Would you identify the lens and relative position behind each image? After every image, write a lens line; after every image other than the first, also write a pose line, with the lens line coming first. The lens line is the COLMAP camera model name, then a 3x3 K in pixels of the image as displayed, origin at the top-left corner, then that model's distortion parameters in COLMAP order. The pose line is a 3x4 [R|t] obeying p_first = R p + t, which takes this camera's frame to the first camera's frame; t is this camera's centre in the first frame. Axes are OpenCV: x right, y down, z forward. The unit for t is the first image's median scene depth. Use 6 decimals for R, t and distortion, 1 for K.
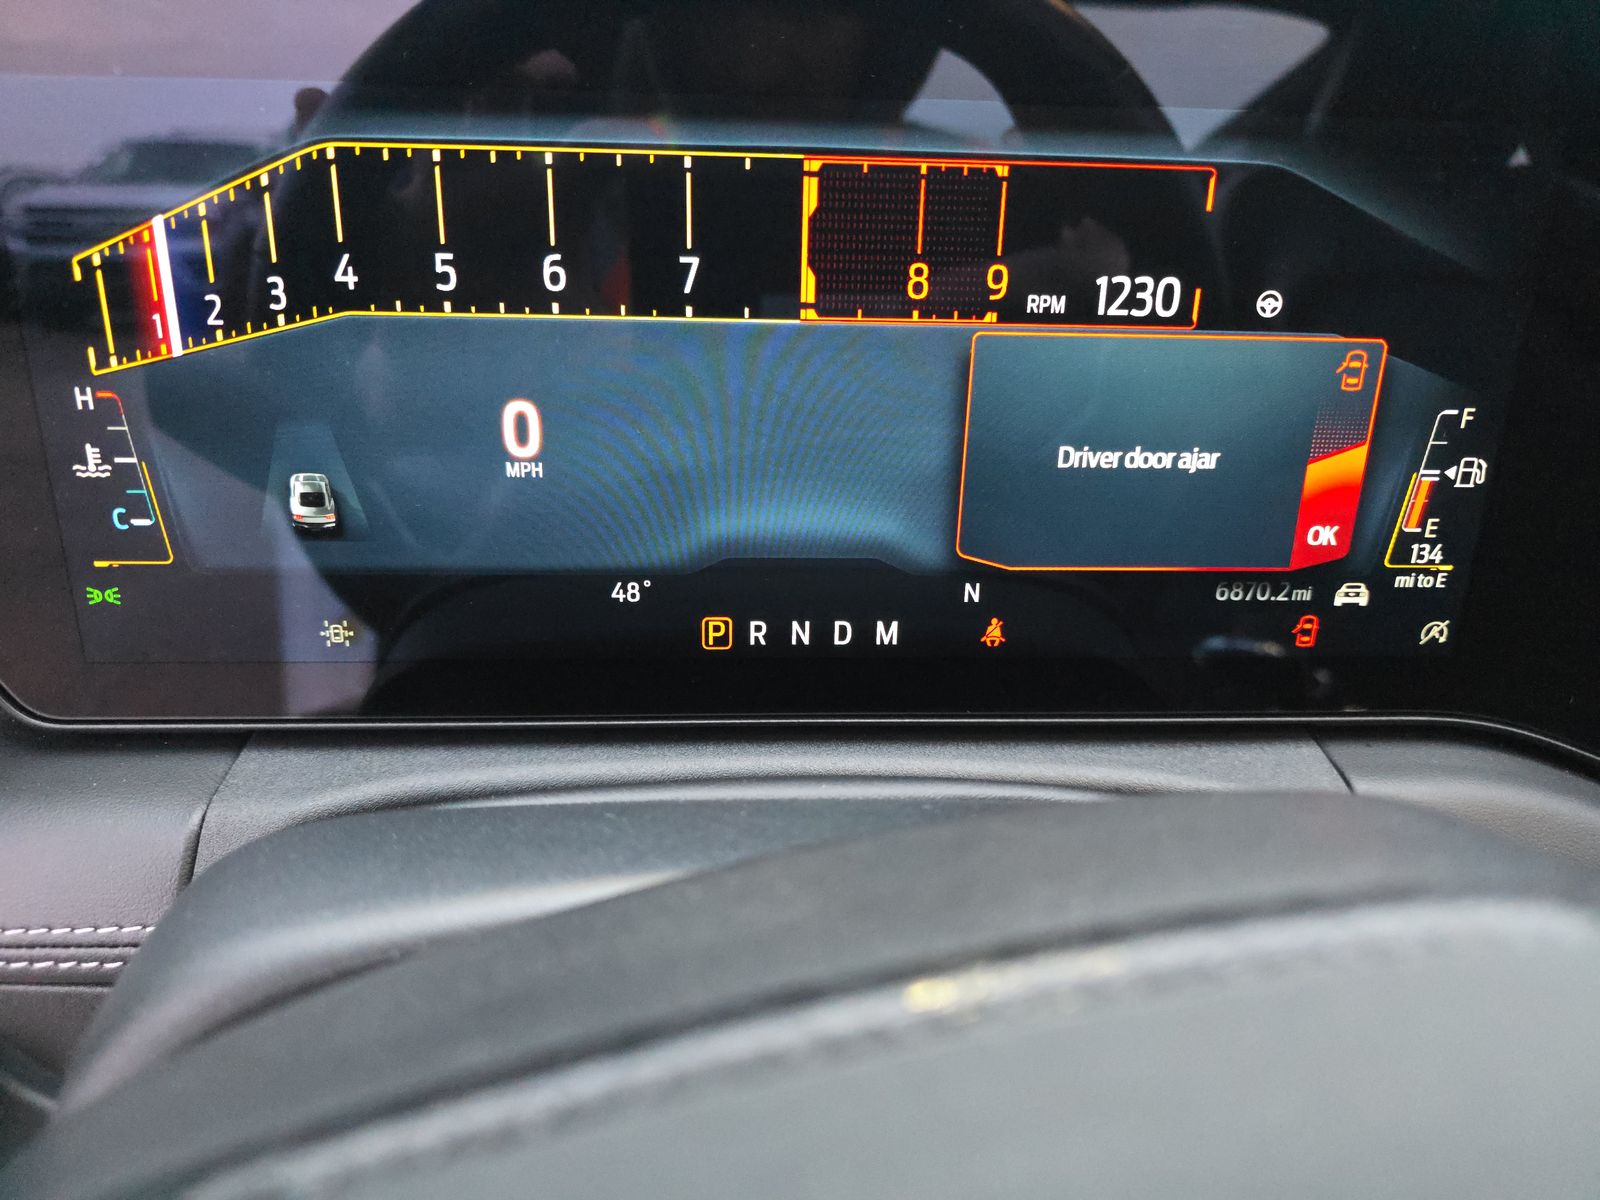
lens RADIAL K [[1061.0, 0, 799.8], [0, 1061.0, 589.6], [0, 0, 1]] dist [0.036566, -0.051360]
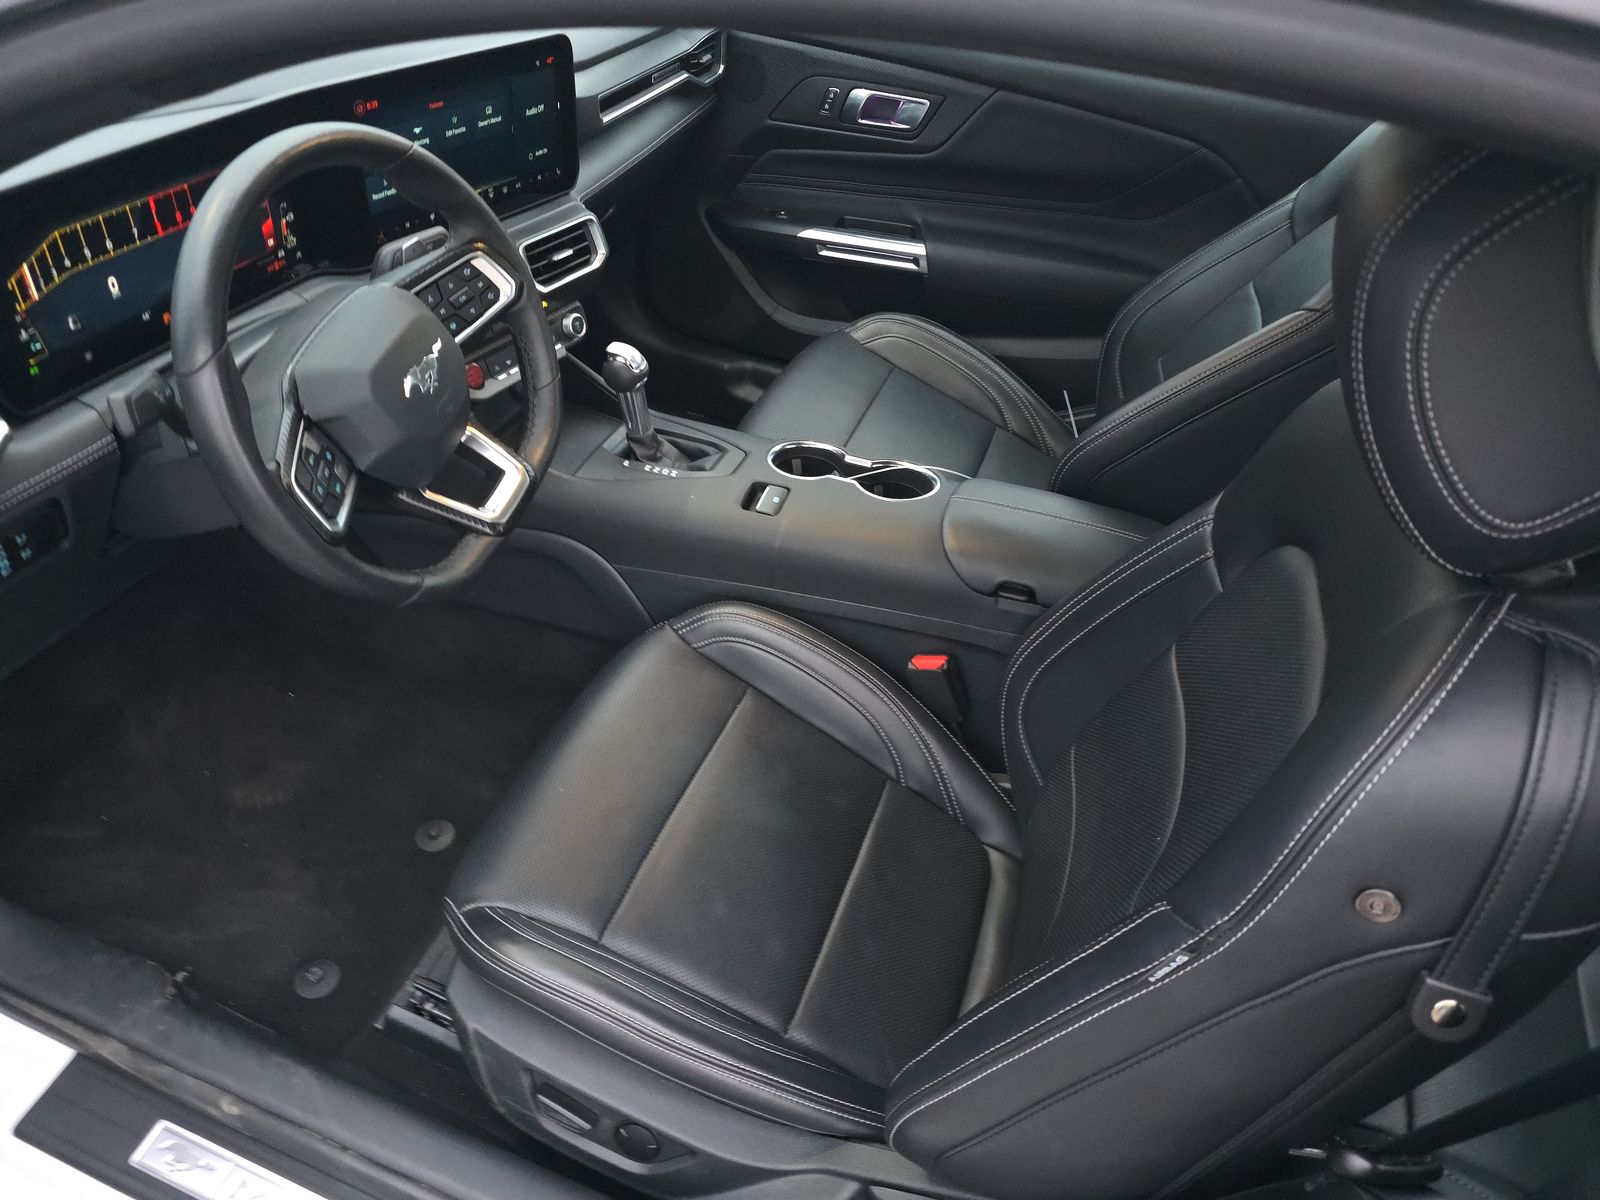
lens RADIAL K [[1061.0, 0, 773.1], [0, 1061.0, 594.4], [0, 0, 1]] dist [0.036566, -0.051360]
pose [[0.415906, -0.564740, 0.712805, -2.719947], [0.231586, 0.823743, 0.517509, -0.687753], [-0.879426, -0.050159, 0.473385, -3.091590]]
